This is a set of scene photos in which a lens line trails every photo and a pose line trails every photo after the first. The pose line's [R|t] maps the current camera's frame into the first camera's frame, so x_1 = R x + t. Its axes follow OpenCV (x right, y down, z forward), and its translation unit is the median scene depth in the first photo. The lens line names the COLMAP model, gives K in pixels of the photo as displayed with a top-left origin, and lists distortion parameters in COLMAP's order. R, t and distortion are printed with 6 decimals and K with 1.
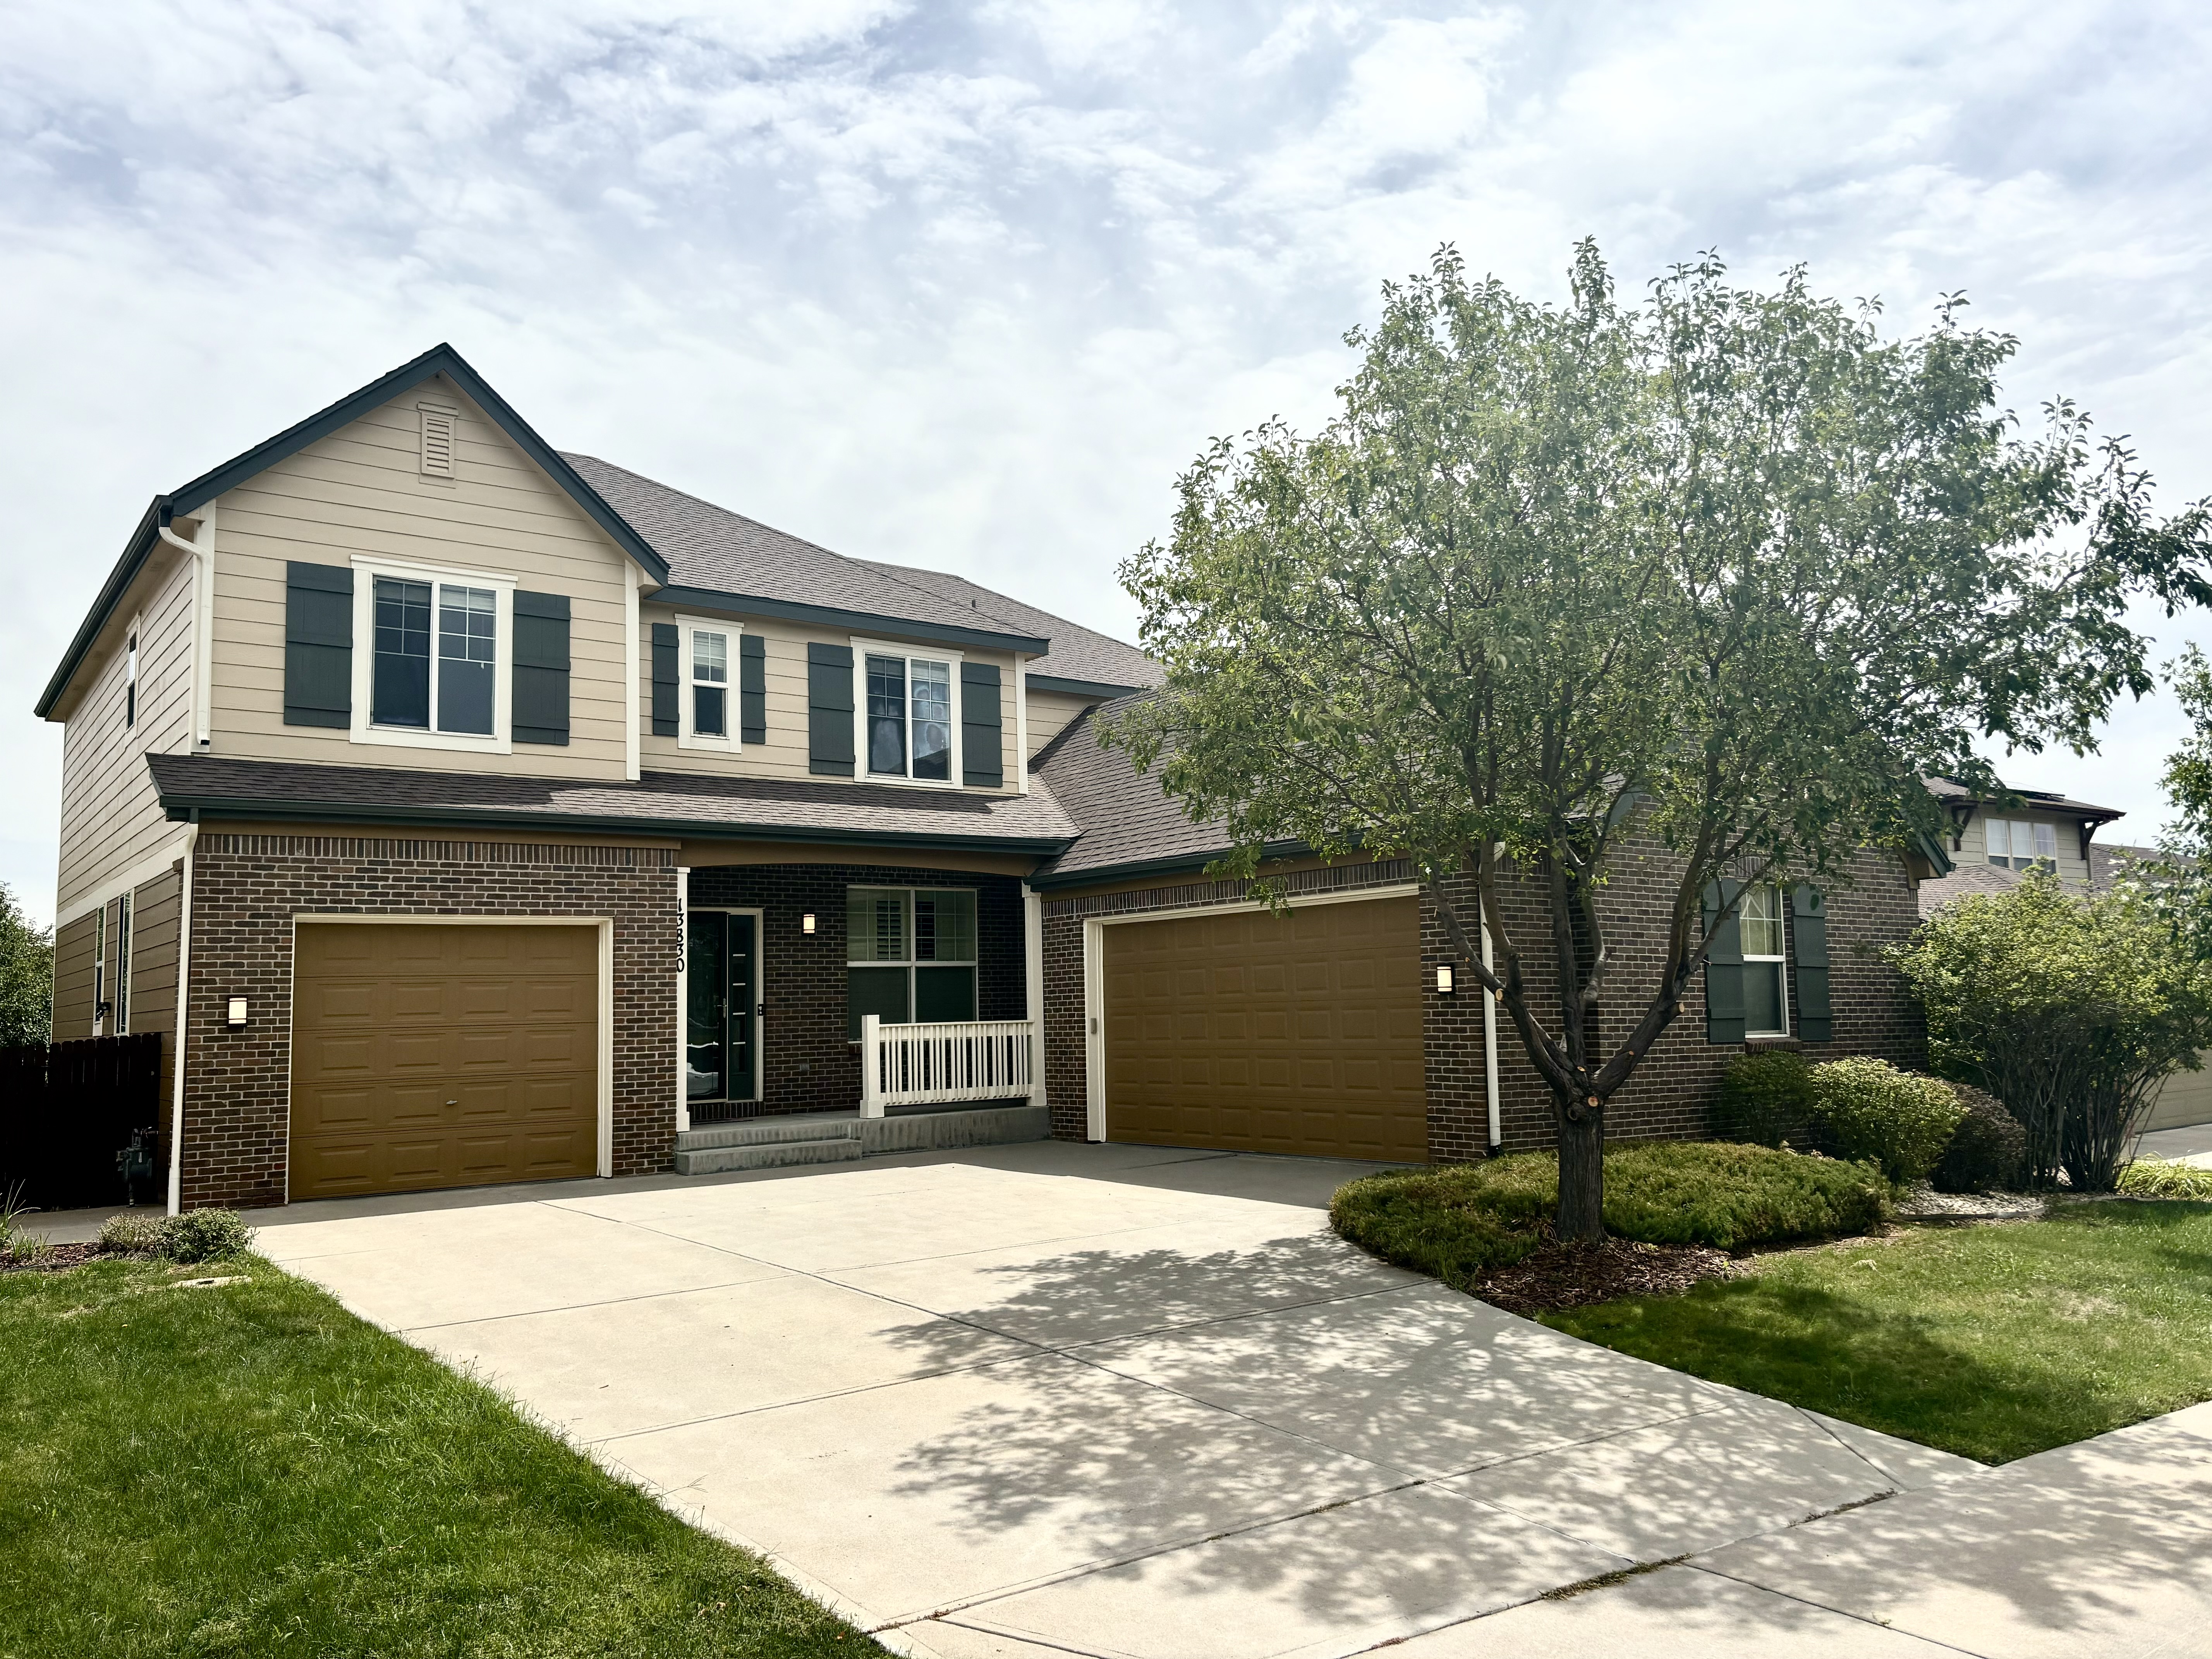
lens RADIAL K [[1704.8, 0, 1165.2], [0, 1704.8, 832.9], [0, 0, 1]] dist [0.010330, -0.001614]
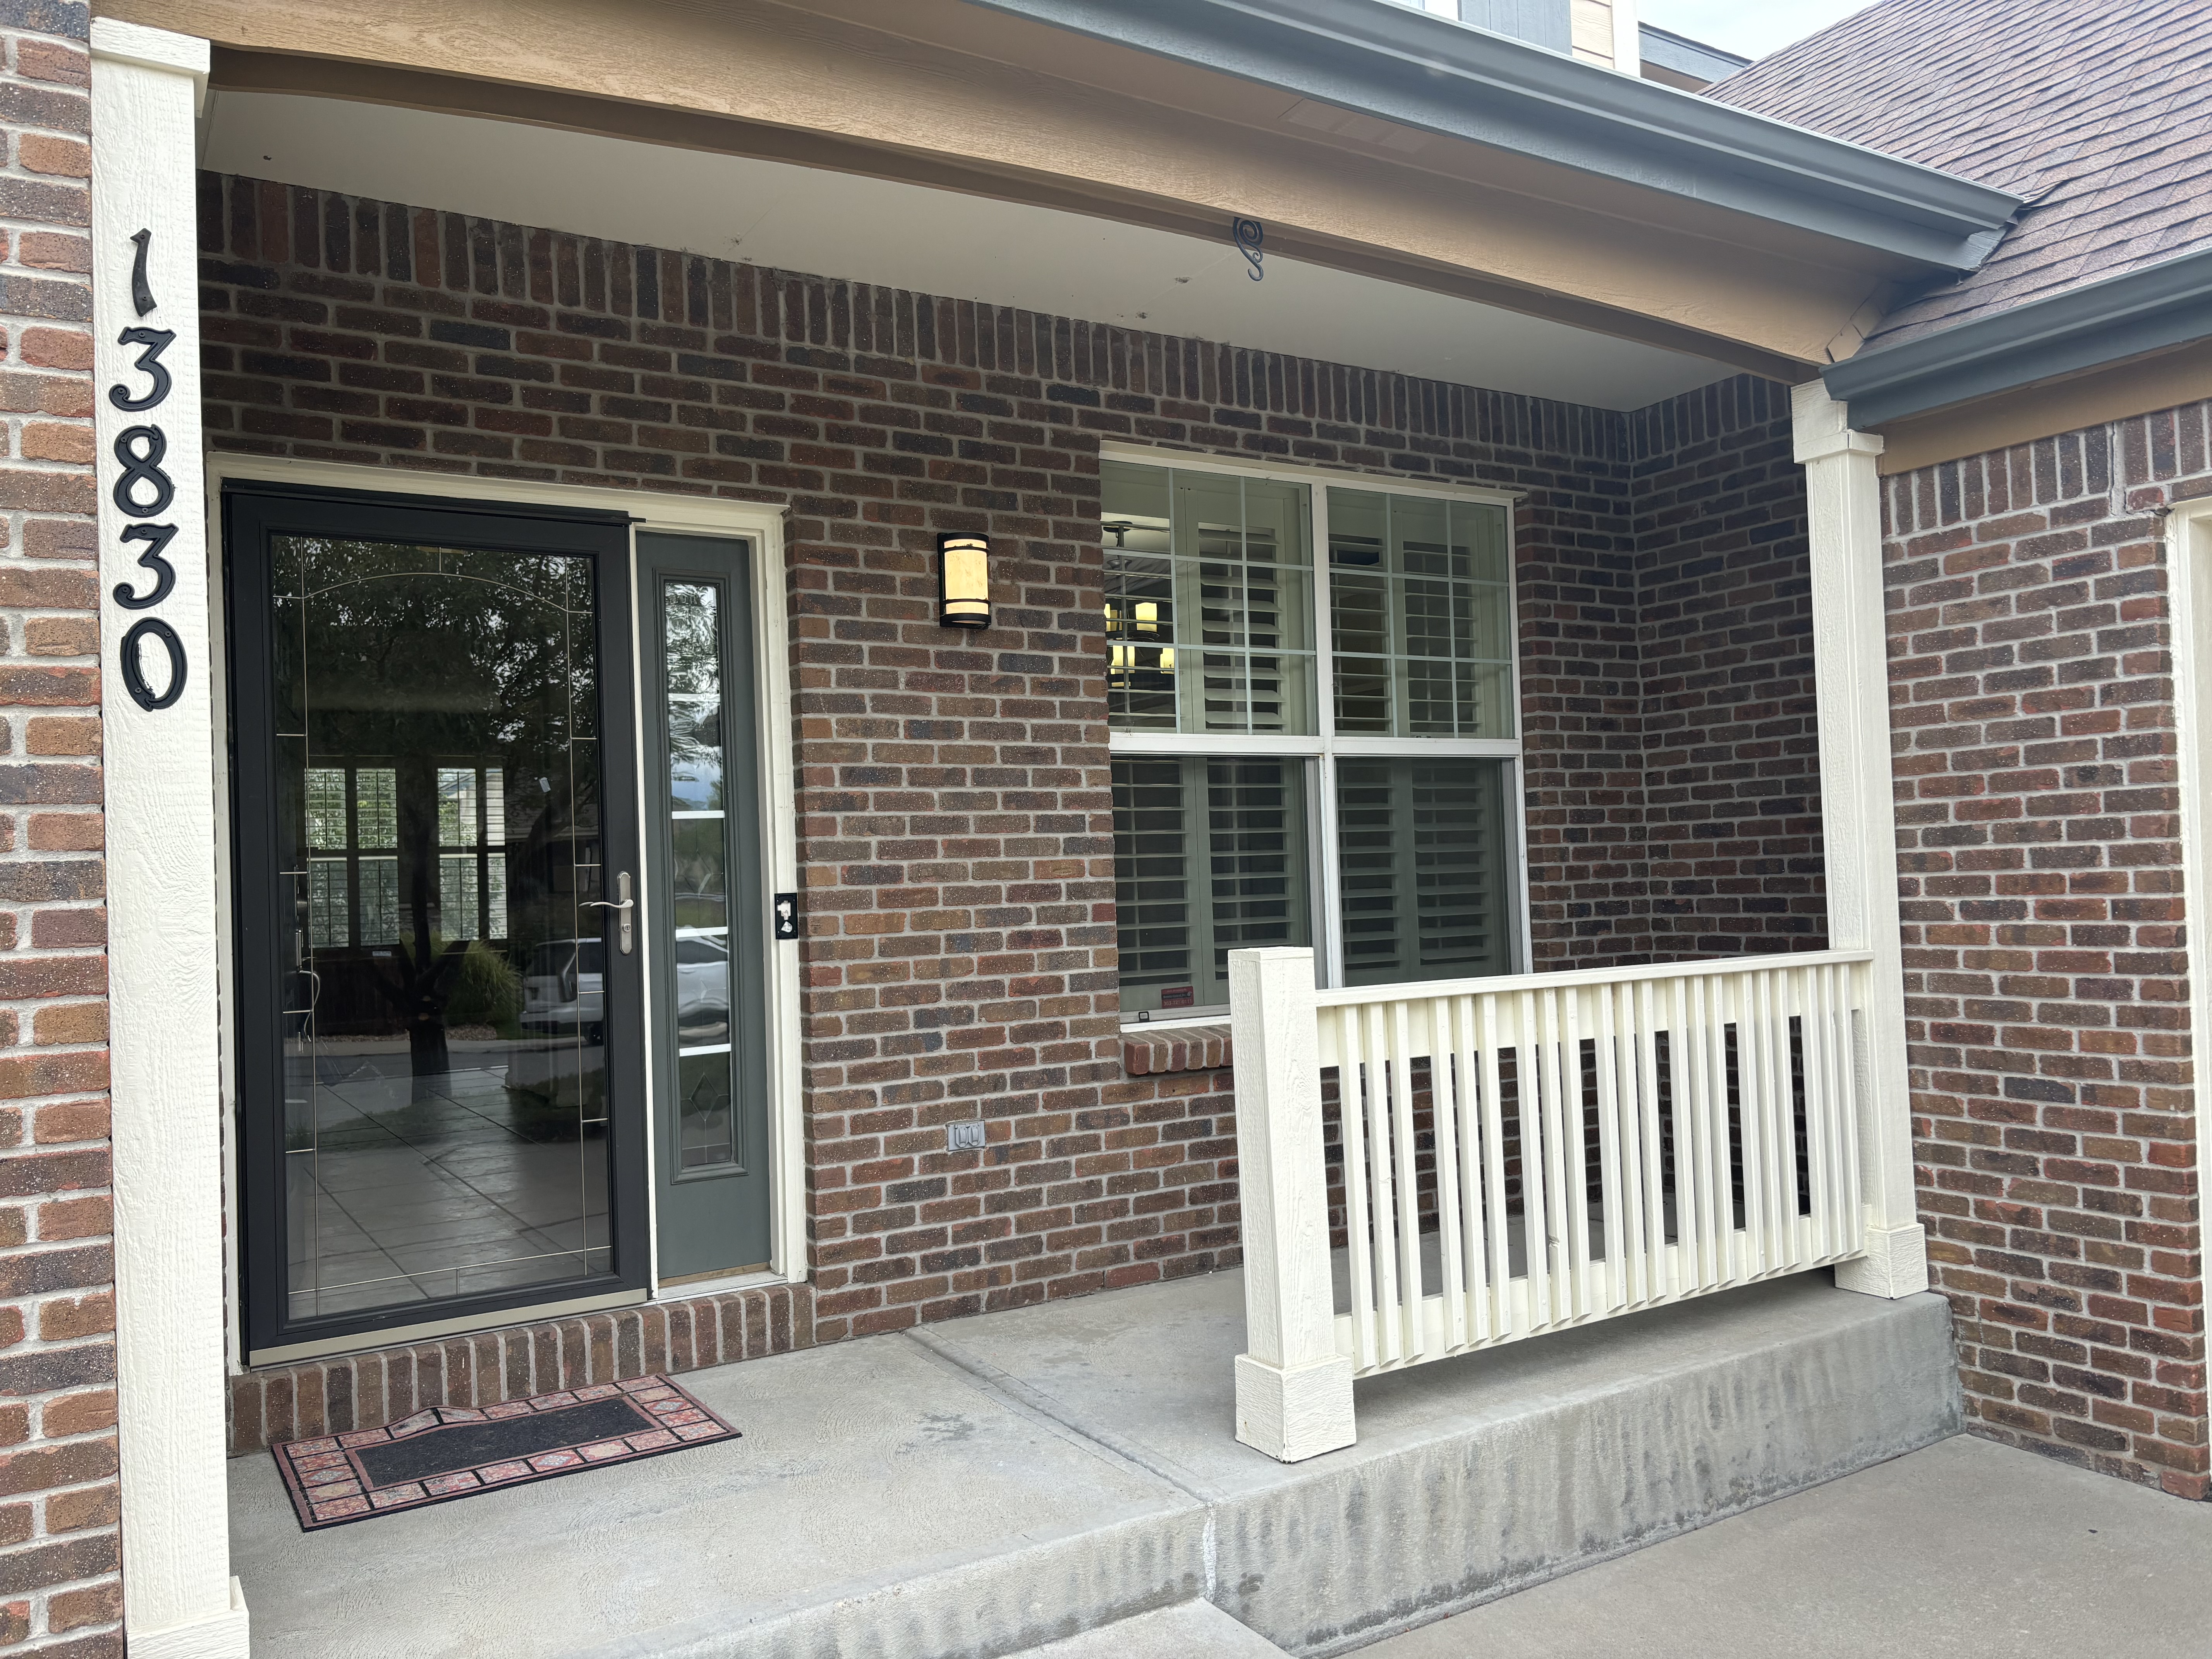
lens RADIAL K [[1694.6, 0, 1106.0], [0, 1694.6, 829.5], [0, 0, 1]] dist [0.047806, -0.009110]
pose [[0.992389, -0.015806, -0.122126, -0.201310], [0.024654, 0.997152, 0.071279, 0.093615], [0.120652, -0.073747, 0.989952, 0.955491]]
